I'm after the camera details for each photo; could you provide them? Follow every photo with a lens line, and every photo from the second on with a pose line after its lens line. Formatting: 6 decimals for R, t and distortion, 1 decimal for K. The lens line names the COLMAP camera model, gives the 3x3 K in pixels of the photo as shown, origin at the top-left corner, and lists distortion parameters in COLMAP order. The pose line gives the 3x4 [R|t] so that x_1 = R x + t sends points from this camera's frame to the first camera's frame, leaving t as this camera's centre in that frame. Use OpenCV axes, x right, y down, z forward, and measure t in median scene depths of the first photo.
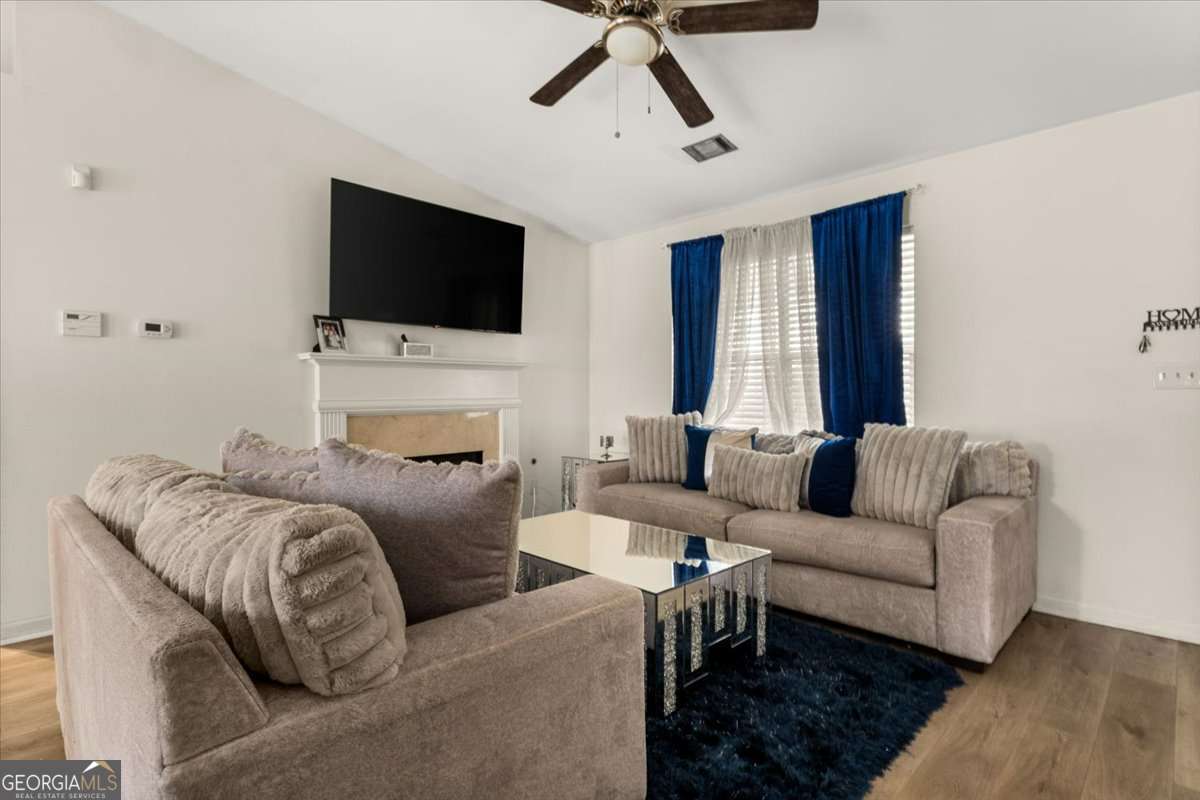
lens RADIAL K [[572.0, 0, 643.6], [0, 572.0, 389.6], [0, 0, 1]] dist [-0.000310, 0.001434]
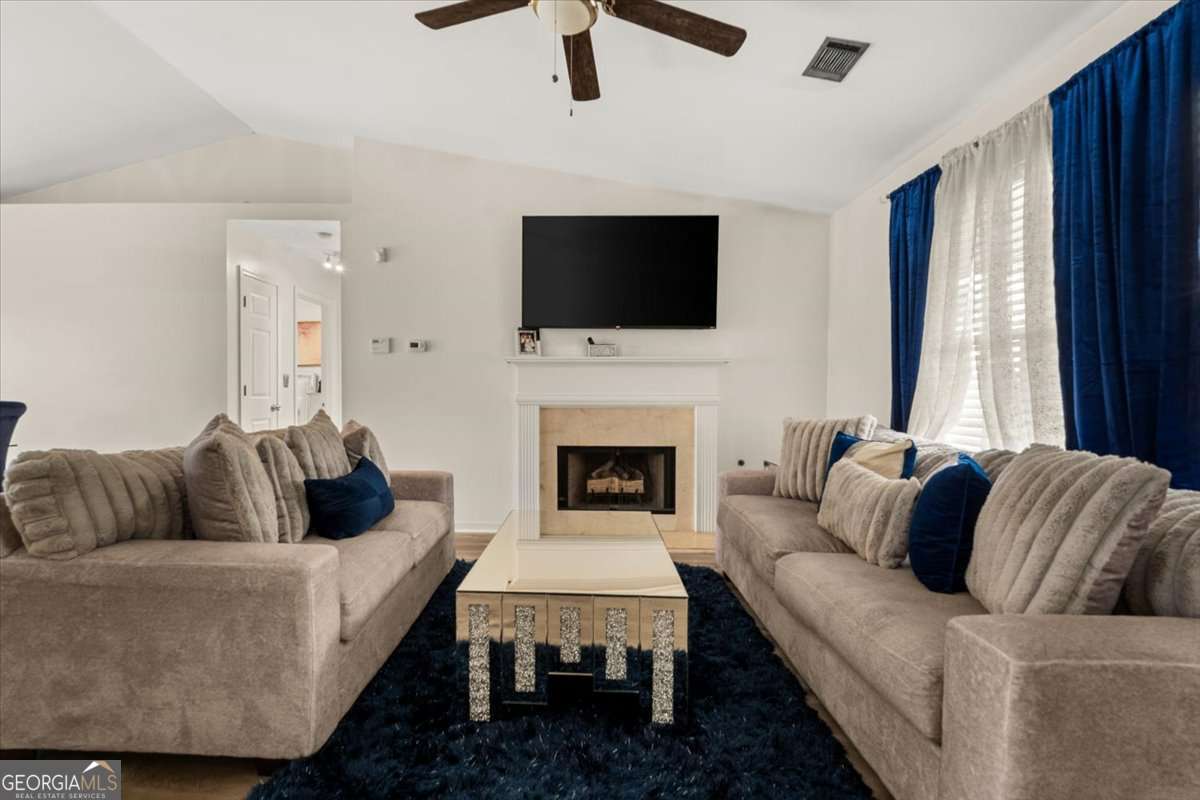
lens RADIAL K [[572.0, 0, 606.4], [0, 572.0, 397.7], [0, 0, 1]] dist [-0.000310, 0.001434]
pose [[0.670737, 0.012267, -0.741594, 0.464914], [-0.000767, 0.999874, 0.015846, 0.005189], [0.741695, -0.010060, 0.670661, 0.271628]]
